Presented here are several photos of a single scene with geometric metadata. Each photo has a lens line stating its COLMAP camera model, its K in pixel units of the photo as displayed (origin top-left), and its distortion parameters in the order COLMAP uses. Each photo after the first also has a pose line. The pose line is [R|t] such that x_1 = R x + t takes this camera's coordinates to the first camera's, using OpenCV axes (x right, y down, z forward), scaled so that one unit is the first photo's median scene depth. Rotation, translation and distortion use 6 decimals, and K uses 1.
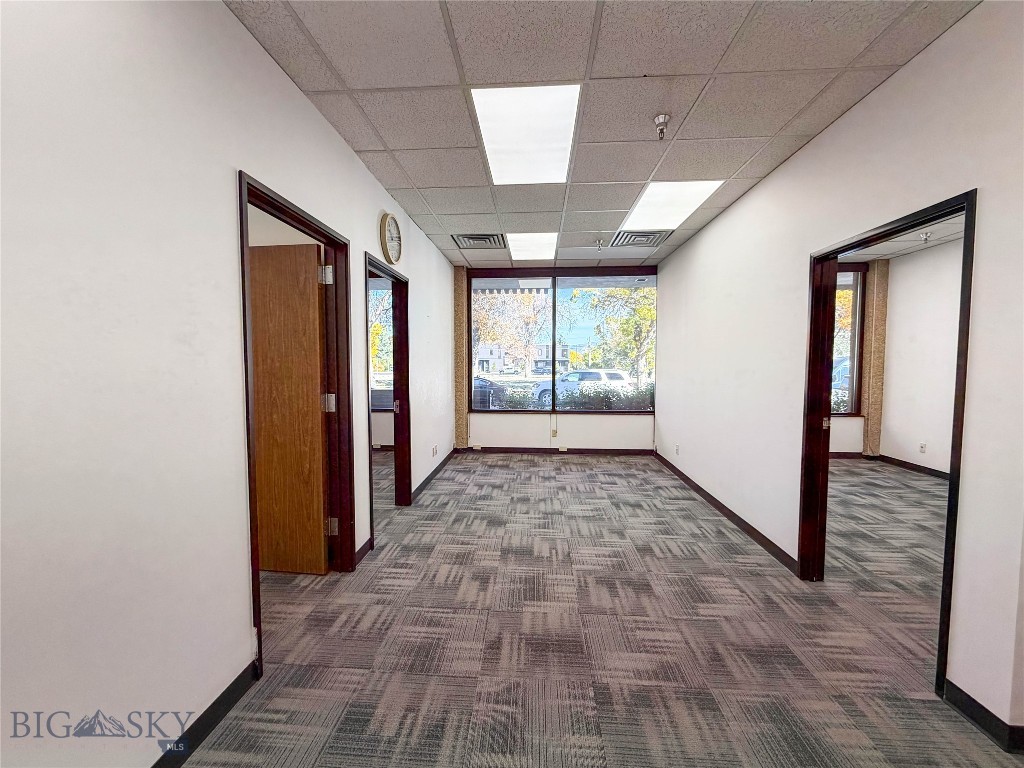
lens RADIAL K [[417.2, 0, 506.2], [0, 417.2, 384.5], [0, 0, 1]] dist [-0.003600, -0.000203]
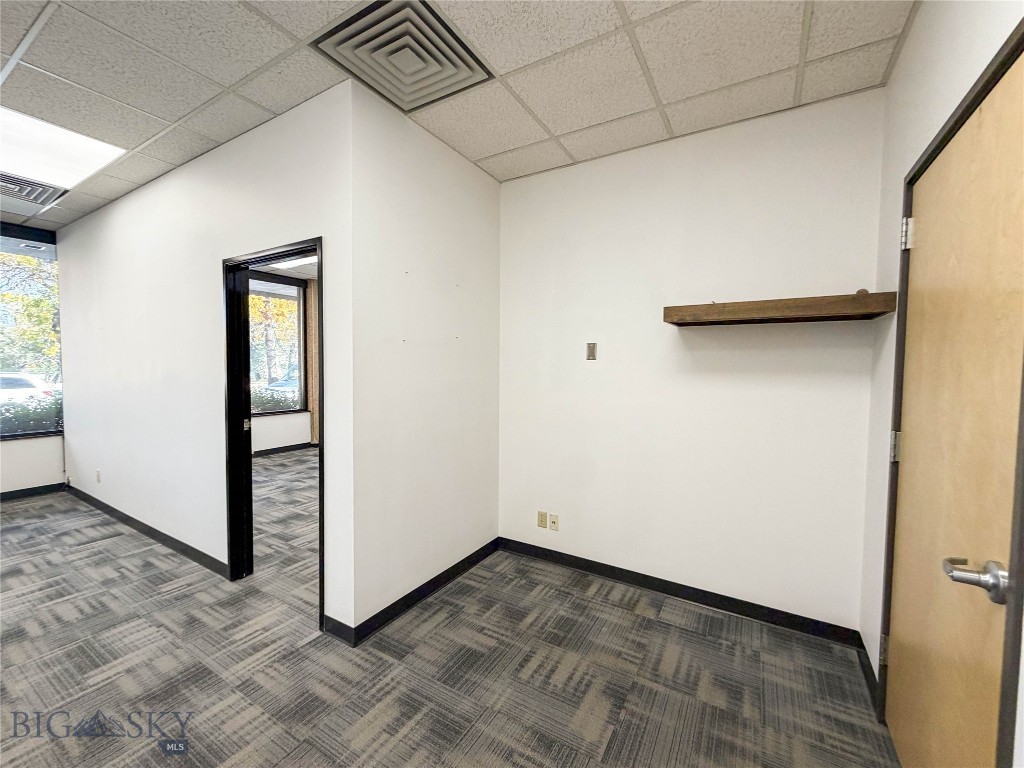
lens RADIAL K [[419.5, 0, 506.7], [0, 419.5, 383.5], [0, 0, 1]] dist [-0.003113, -0.000223]
pose [[0.449226, -0.032629, 0.892822, 0.103725], [0.036978, 0.999156, 0.017909, -0.004642], [-0.892653, 0.024969, 0.450053, -0.059570]]
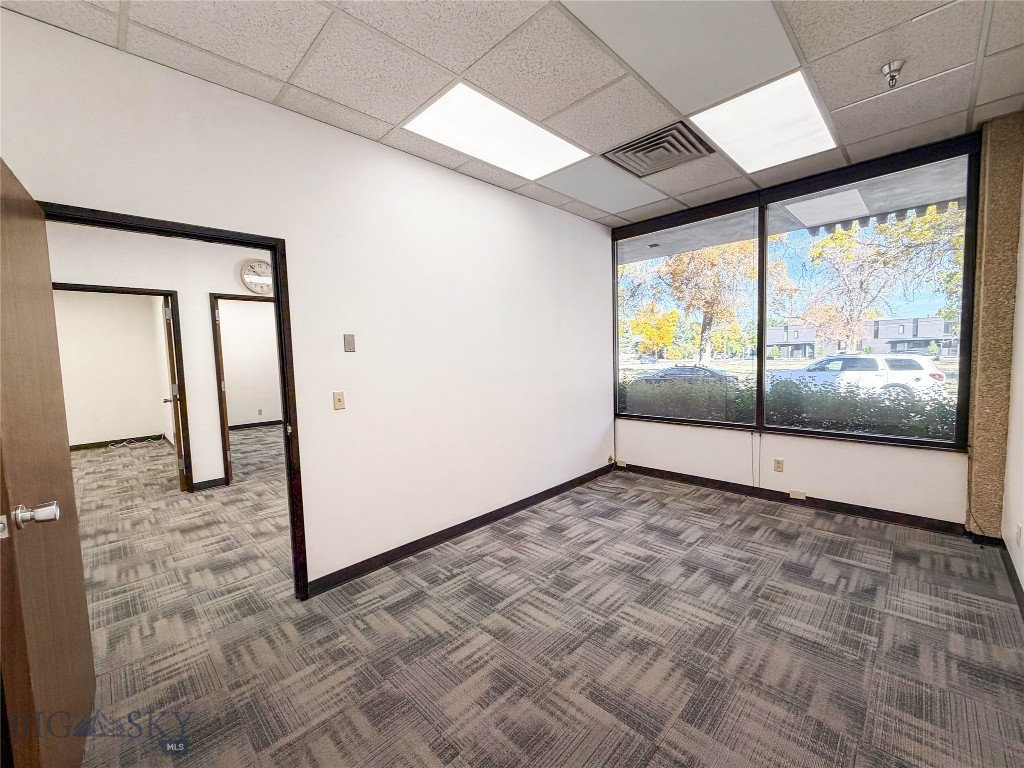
lens RADIAL K [[417.2, 0, 506.2], [0, 417.2, 384.5], [0, 0, 1]] dist [-0.003600, -0.000203]
pose [[0.757852, 0.024561, -0.651965, 1.490687], [-0.005314, 0.999490, 0.031476, -0.029016], [0.652405, -0.020390, 0.757596, 0.541315]]
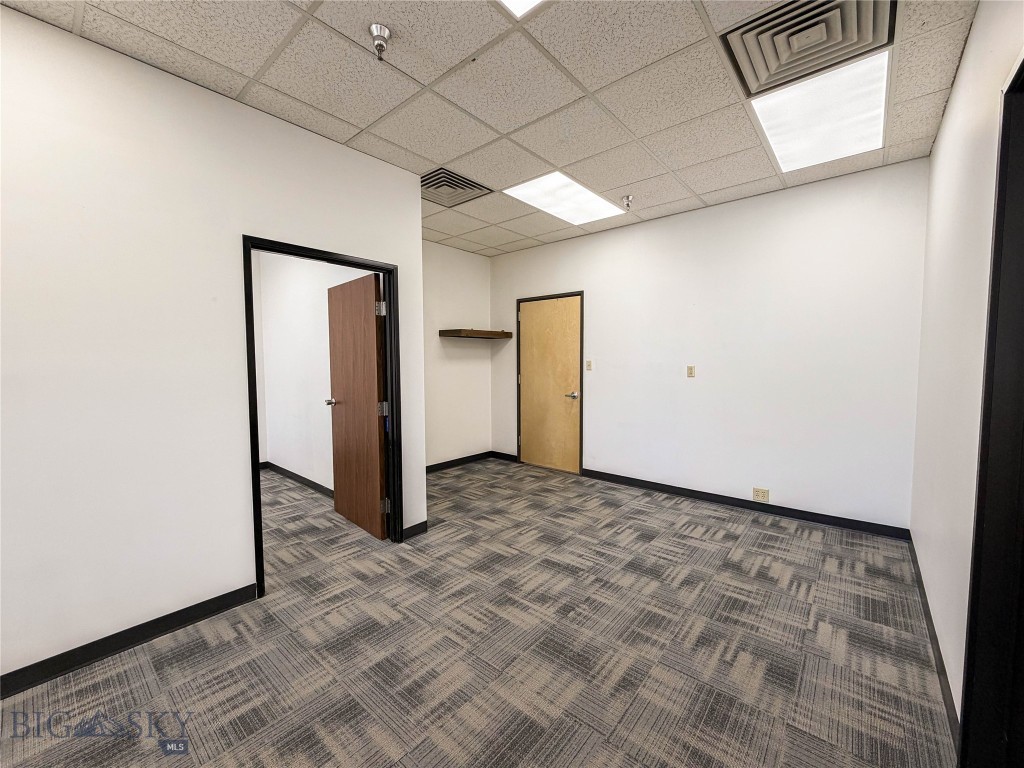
lens RADIAL K [[417.2, 0, 506.2], [0, 417.2, 384.5], [0, 0, 1]] dist [-0.003600, -0.000203]
pose [[-0.804002, -0.030936, 0.593821, -0.220077], [0.036985, 0.994110, 0.101866, -0.059014], [-0.593475, 0.103863, -0.798123, 1.218960]]
